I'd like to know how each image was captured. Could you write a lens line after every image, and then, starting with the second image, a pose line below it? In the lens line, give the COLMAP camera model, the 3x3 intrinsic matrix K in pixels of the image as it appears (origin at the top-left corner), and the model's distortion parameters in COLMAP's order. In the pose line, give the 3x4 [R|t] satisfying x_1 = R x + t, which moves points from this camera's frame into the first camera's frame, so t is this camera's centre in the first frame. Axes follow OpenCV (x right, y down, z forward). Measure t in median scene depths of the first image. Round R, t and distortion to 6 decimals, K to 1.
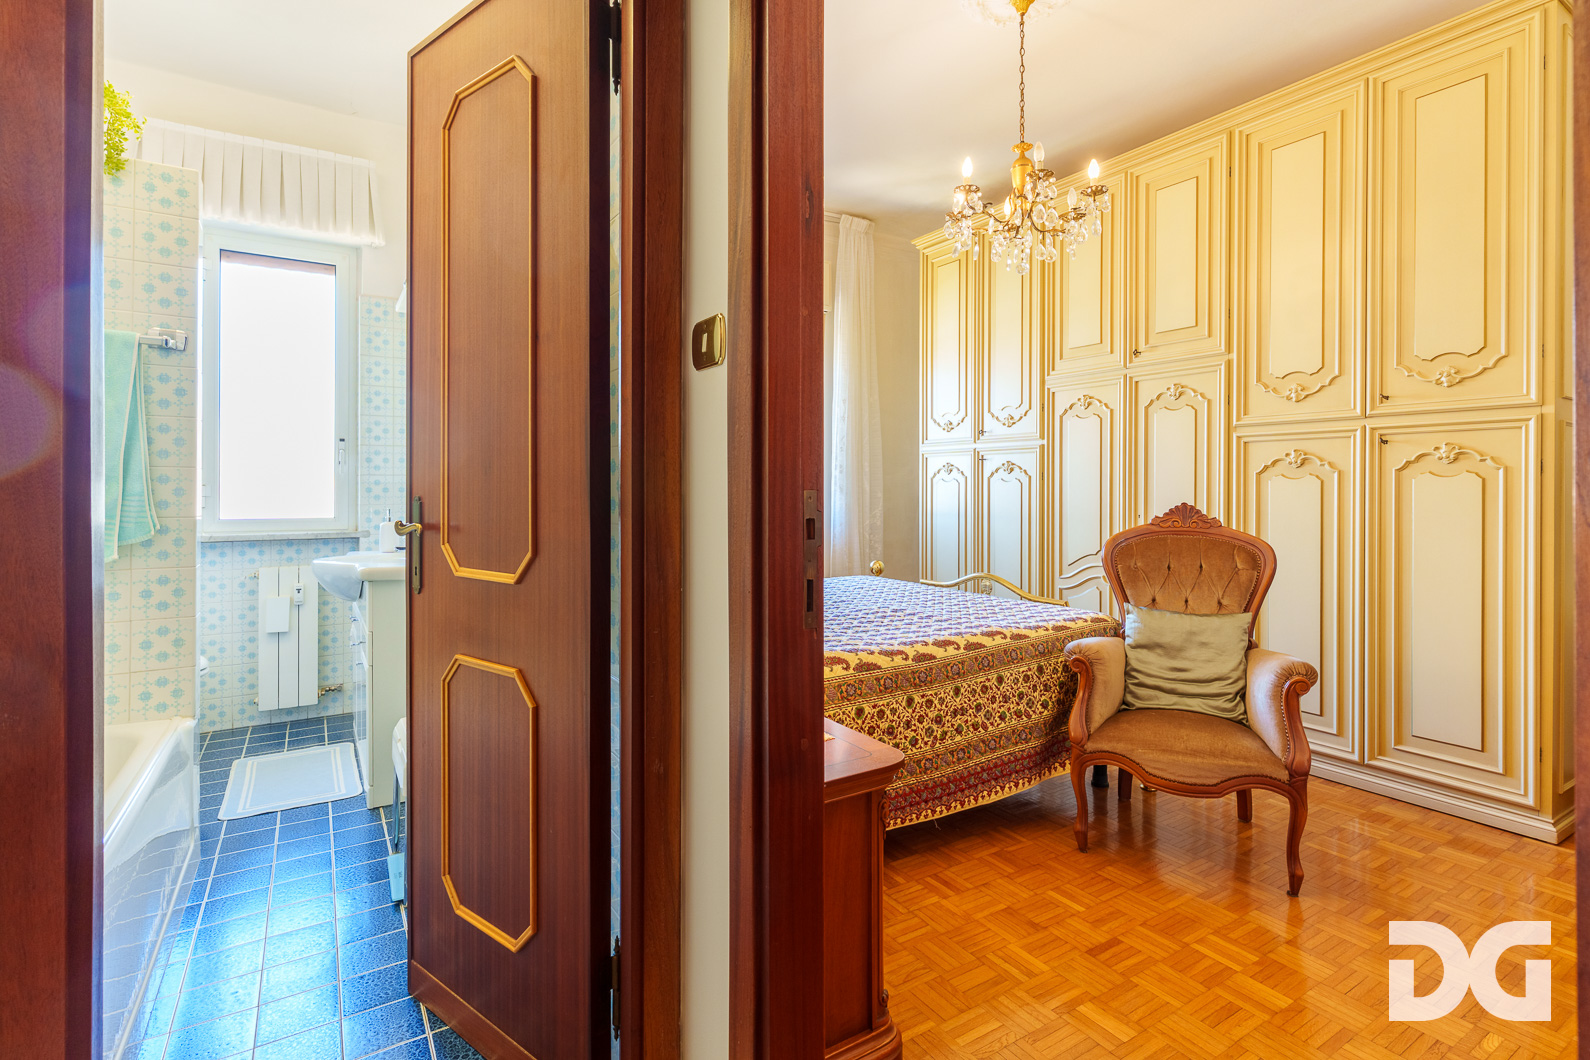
lens RADIAL K [[761.2, 0, 792.8], [0, 761.2, 483.8], [0, 0, 1]] dist [0.000065, 0.001785]
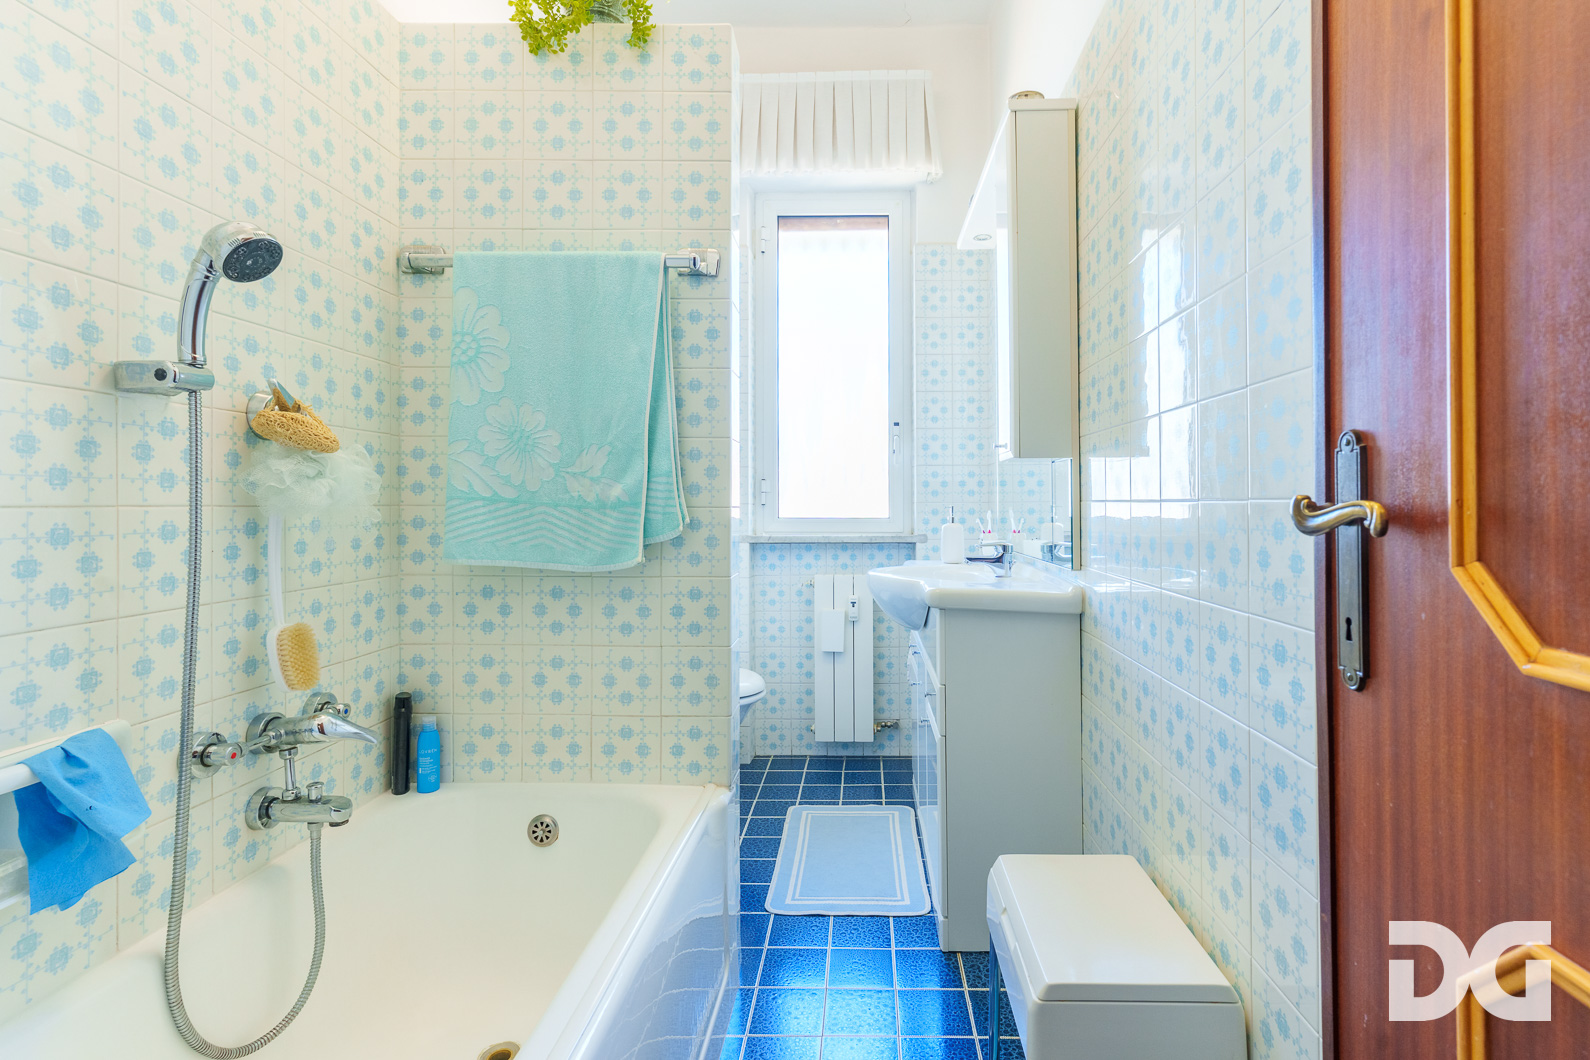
lens RADIAL K [[761.2, 0, 840.5], [0, 761.2, 498.0], [0, 0, 1]] dist [0.000065, 0.001785]
pose [[0.827994, -0.003914, -0.560723, -0.191902], [0.006079, 0.999980, 0.001996, 0.021940], [0.560704, -0.005062, 0.828001, 0.301062]]
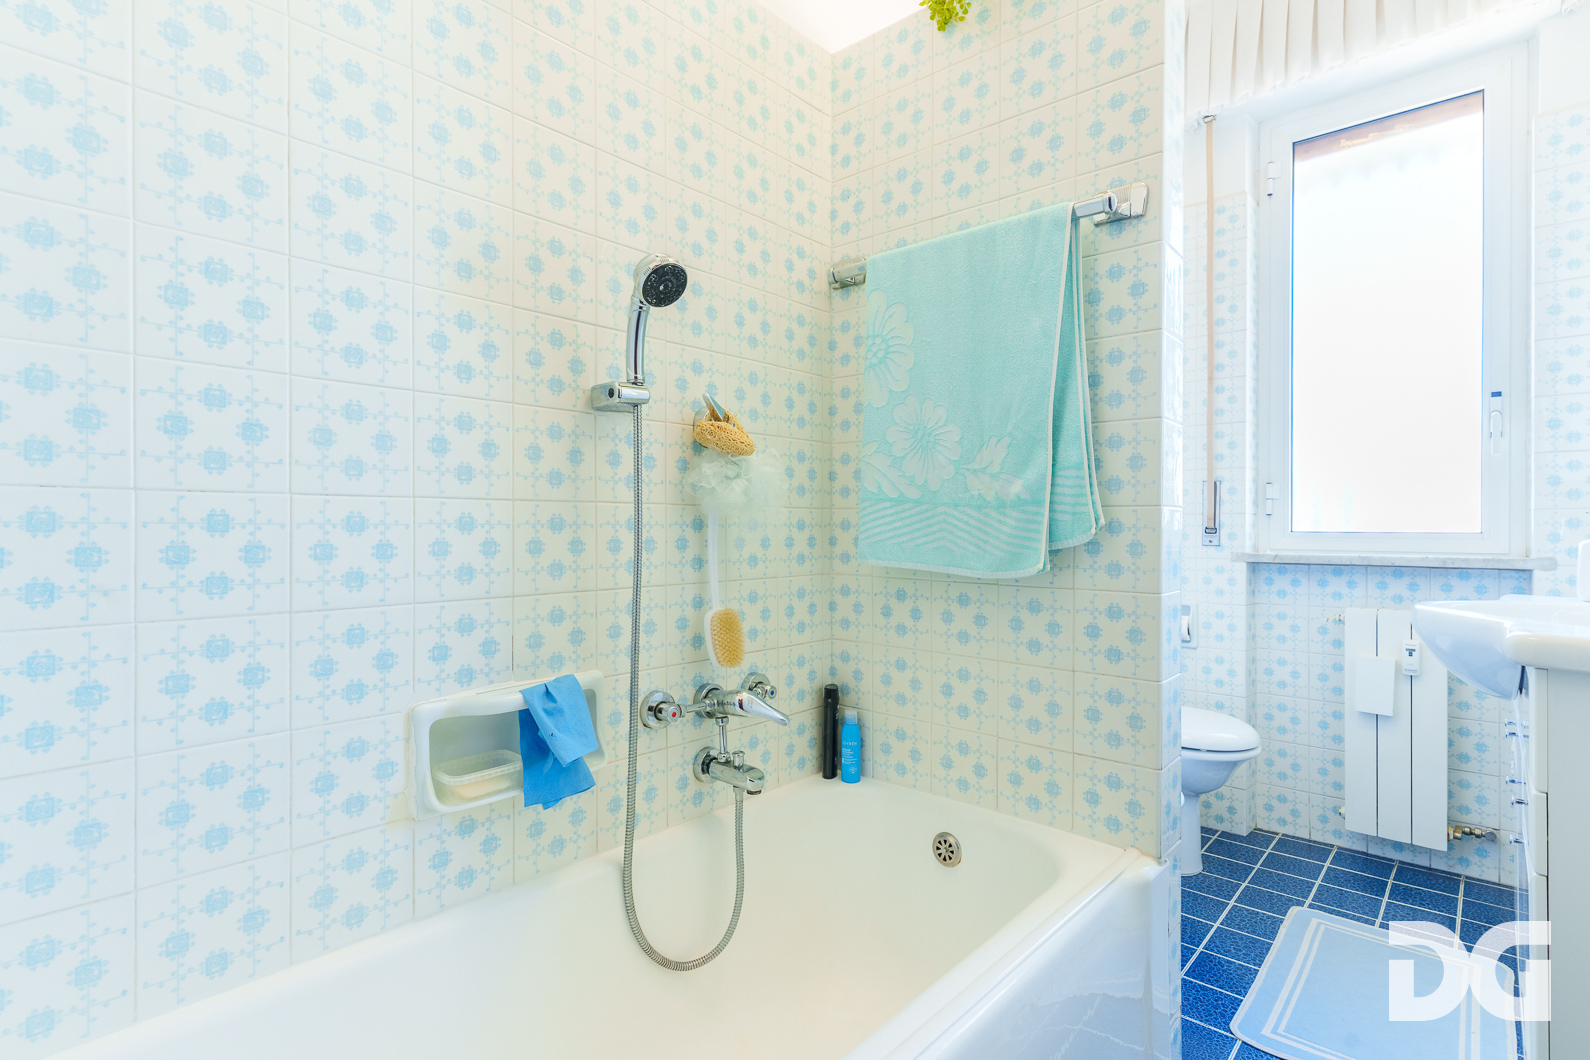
lens RADIAL K [[761.2, 0, 810.3], [0, 761.2, 529.5], [0, 0, 1]] dist [0.000065, 0.001785]
pose [[0.271462, 0.004789, -0.962437, -0.201861], [0.009029, 0.999931, 0.007523, 0.035238], [0.962407, -0.010732, 0.271400, 0.385838]]
